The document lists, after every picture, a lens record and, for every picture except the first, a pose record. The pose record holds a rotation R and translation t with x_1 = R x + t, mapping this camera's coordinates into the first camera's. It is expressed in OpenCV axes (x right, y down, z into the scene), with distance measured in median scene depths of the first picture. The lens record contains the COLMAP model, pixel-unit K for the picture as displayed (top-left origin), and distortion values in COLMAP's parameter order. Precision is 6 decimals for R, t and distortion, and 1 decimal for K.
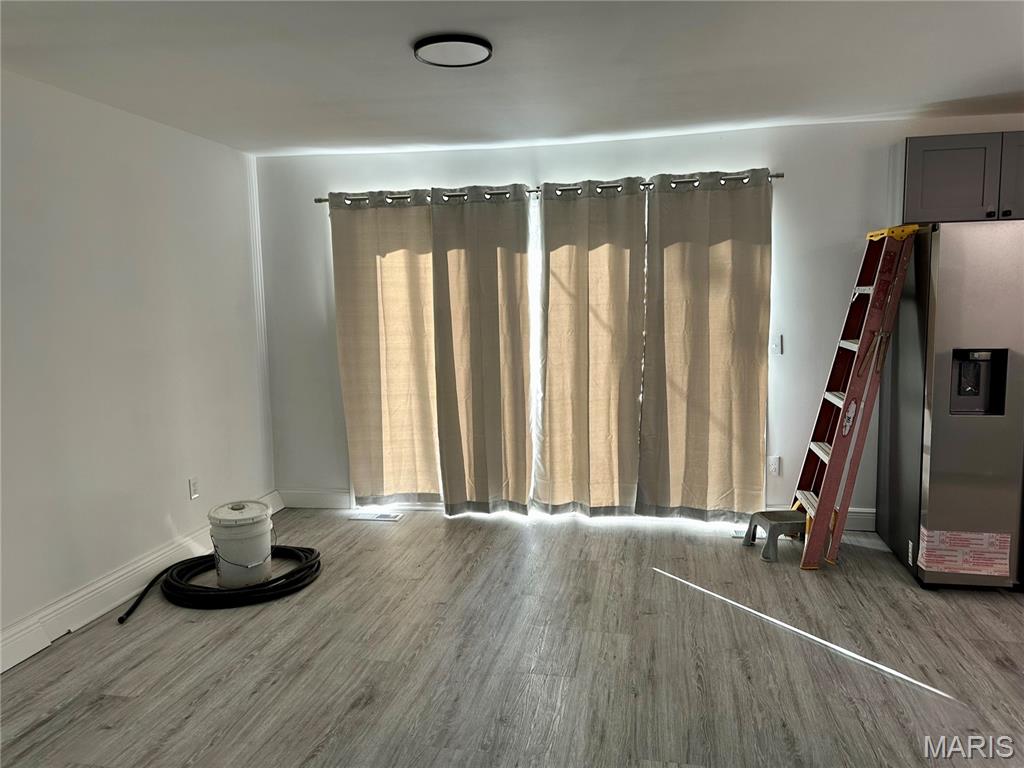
lens RADIAL K [[718.2, 0, 513.1], [0, 718.2, 374.4], [0, 0, 1]] dist [0.072736, -0.087040]
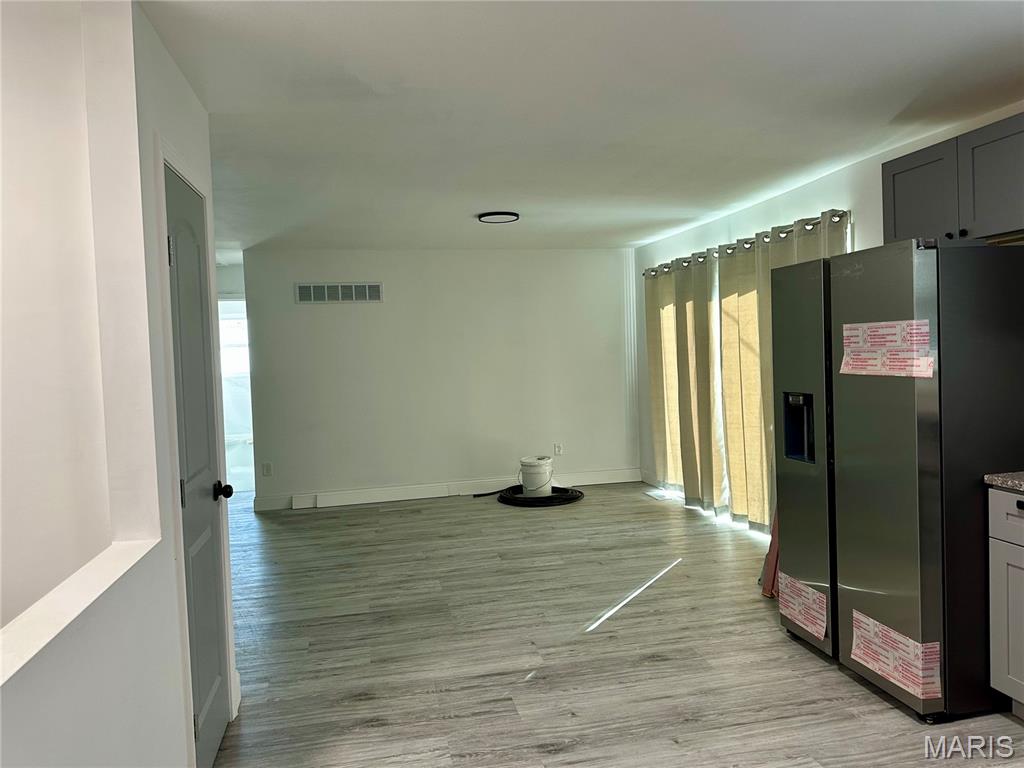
lens RADIAL K [[718.2, 0, 507.1], [0, 718.2, 380.8], [0, 0, 1]] dist [0.072736, -0.087040]
pose [[0.384522, 0.044712, -0.922032, 1.294255], [-0.073913, 0.997111, 0.017528, -0.036015], [0.920152, 0.061410, 0.386715, 0.242939]]
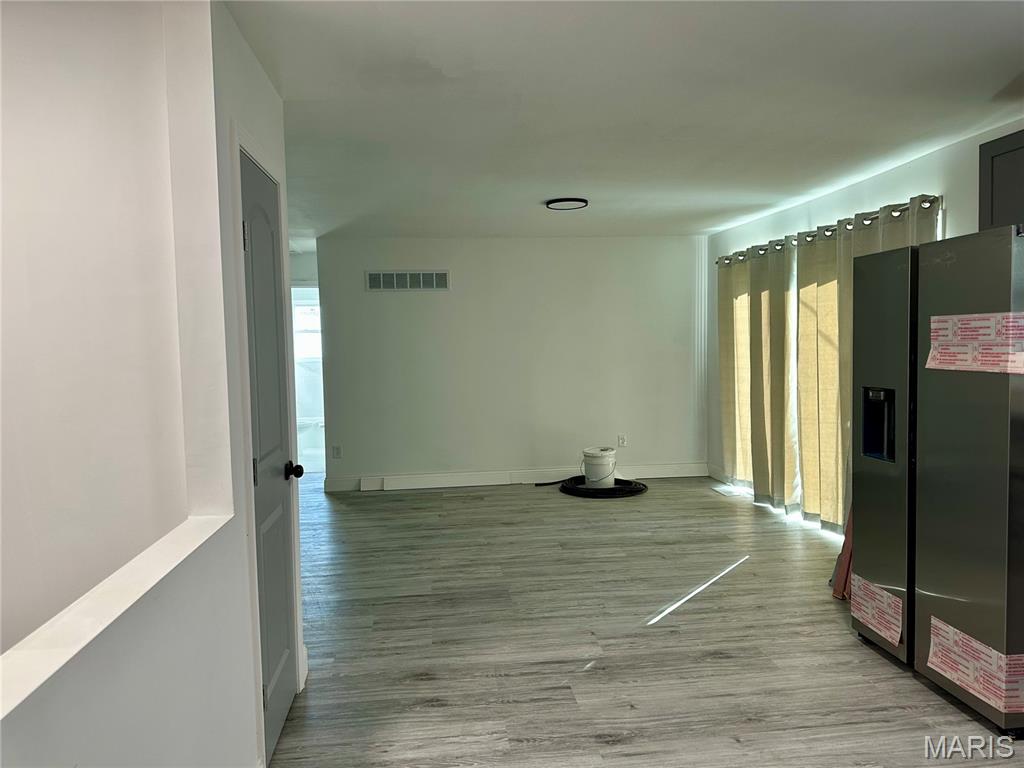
lens RADIAL K [[718.2, 0, 505.3], [0, 718.2, 387.5], [0, 0, 1]] dist [0.072736, -0.087040]
pose [[0.296623, 0.074247, -0.952104, 1.291015], [-0.090221, 0.994693, 0.049460, -0.035343], [0.950723, 0.071228, 0.301748, 0.245106]]
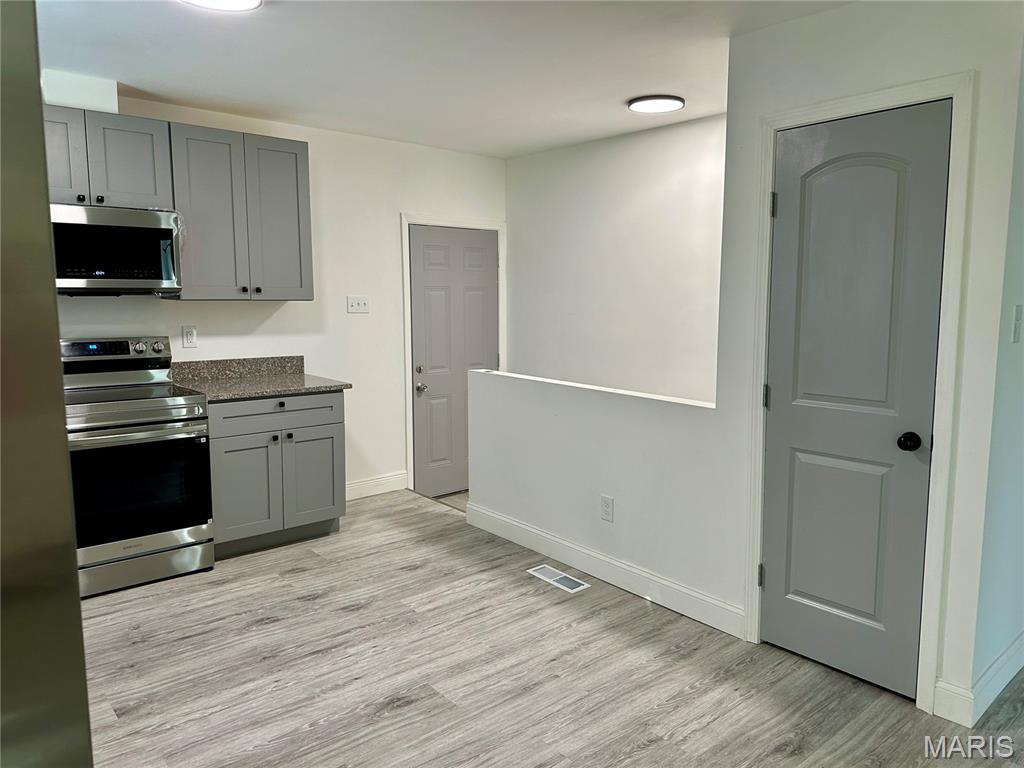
lens RADIAL K [[718.2, 0, 525.2], [0, 718.2, 384.1], [0, 0, 1]] dist [0.072736, -0.087040]
pose [[-0.789264, -0.066679, 0.610424, 0.345295], [0.077642, 0.975272, 0.206922, -0.108642], [-0.609126, 0.210711, -0.764569, 1.003047]]
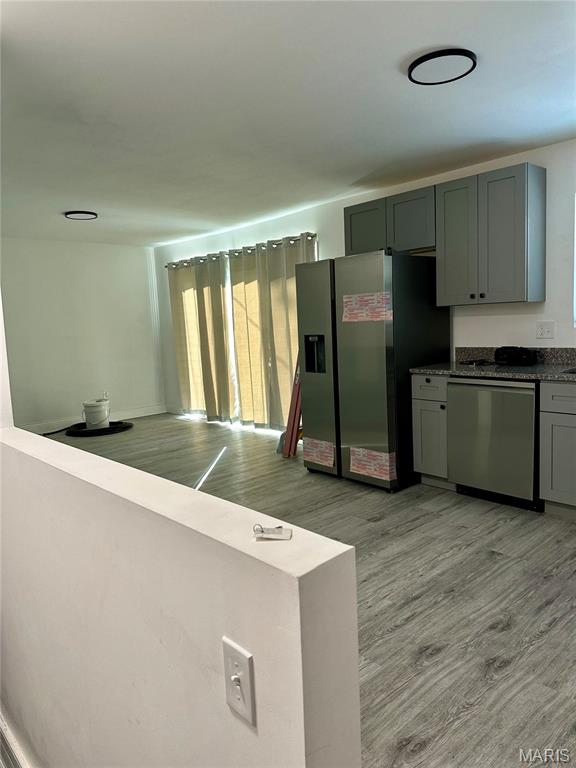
lens RADIAL K [[538.6, 0, 282.2], [0, 538.6, 383.7], [0, 0, 1]] dist [0.072736, -0.087040]
pose [[0.794610, 0.055721, -0.604558, 1.275301], [-0.039531, 0.998415, 0.040063, 0.031641], [0.605832, -0.007936, 0.795553, -0.074506]]
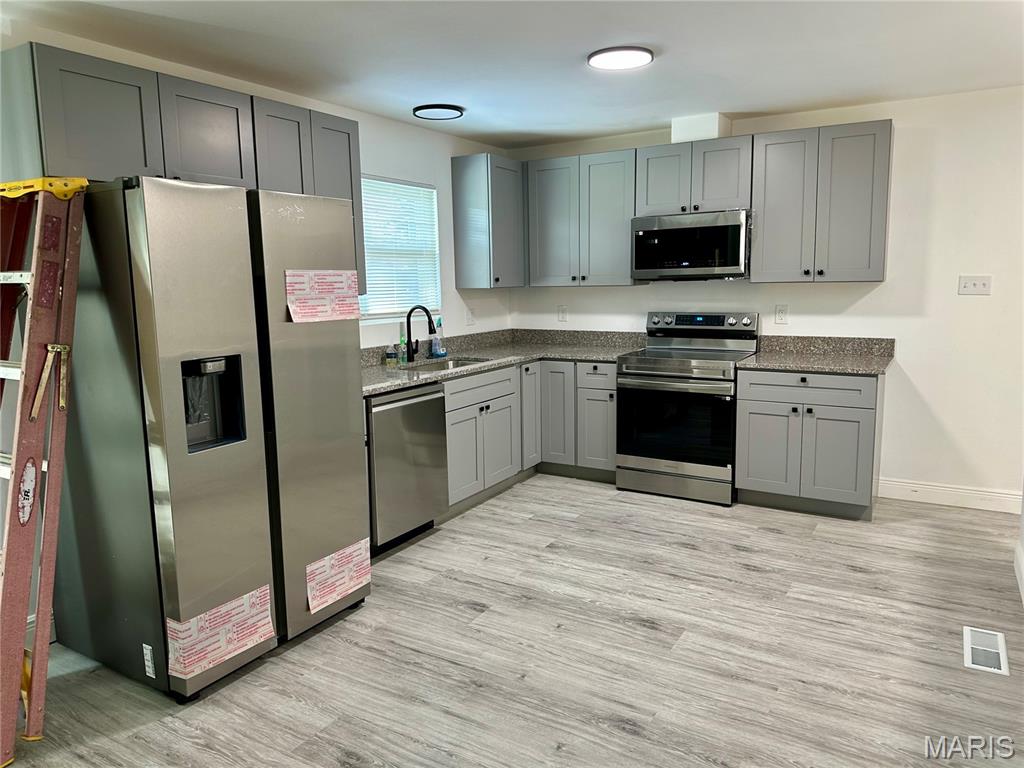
lens RADIAL K [[718.2, 0, 514.6], [0, 718.2, 378.7], [0, 0, 1]] dist [0.072736, -0.087040]
pose [[0.340623, -0.118004, 0.932765, 0.054608], [0.119118, 0.989514, 0.081684, -0.034622], [-0.932624, 0.083285, 0.351108, 0.426981]]
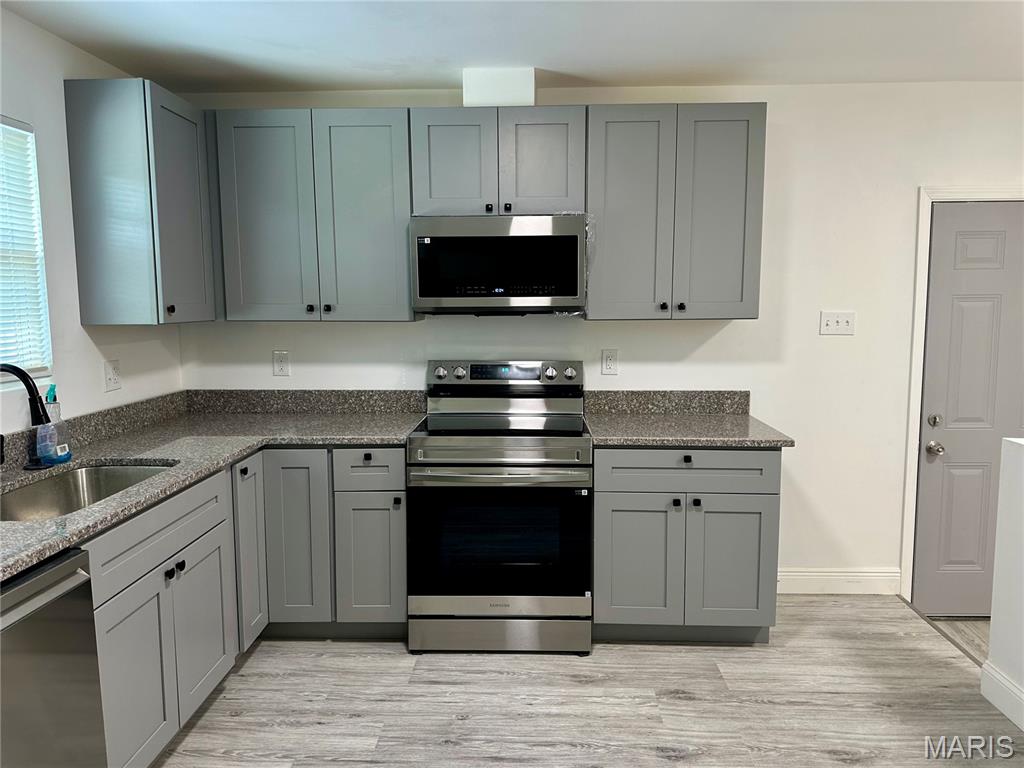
lens RADIAL K [[718.2, 0, 520.6], [0, 718.2, 380.6], [0, 0, 1]] dist [0.072736, -0.087040]
pose [[-0.159285, -0.088557, 0.983253, 0.538417], [0.121034, 0.986704, 0.108475, -0.079215], [-0.979785, 0.136285, -0.146449, 0.692072]]
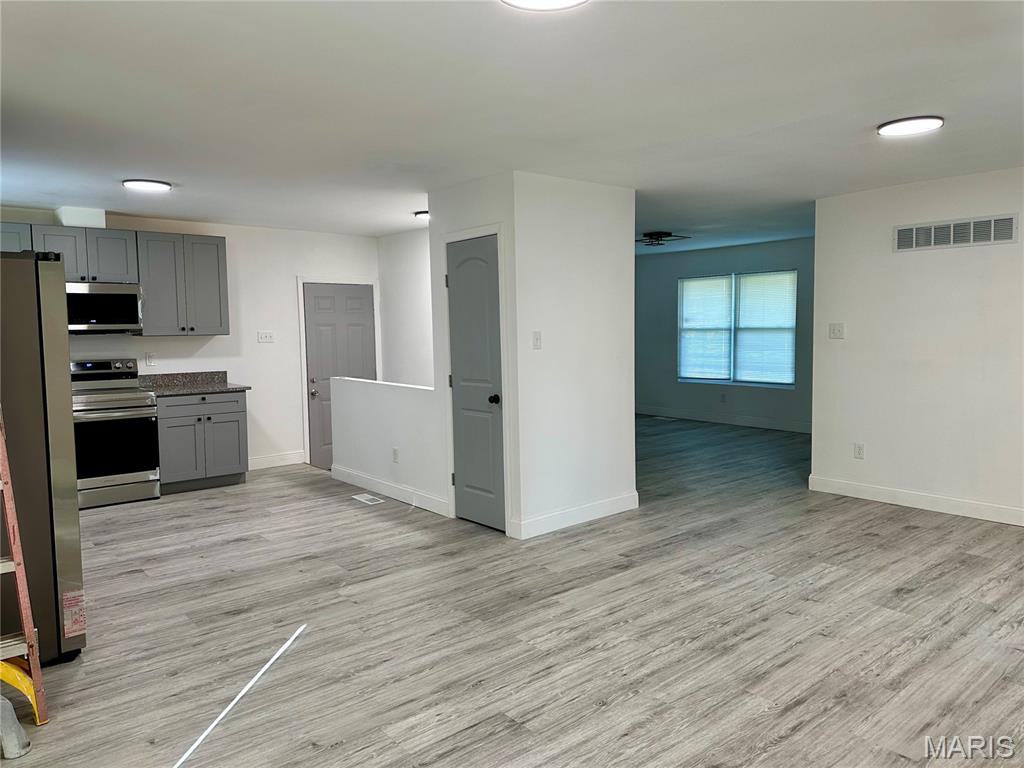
lens RADIAL K [[718.2, 0, 521.7], [0, 718.2, 374.5], [0, 0, 1]] dist [0.072736, -0.087040]
pose [[-0.781821, -0.015753, 0.623304, -0.411449], [0.098641, 0.983966, 0.148594, -0.127019], [-0.615651, 0.177657, -0.767732, 1.272396]]
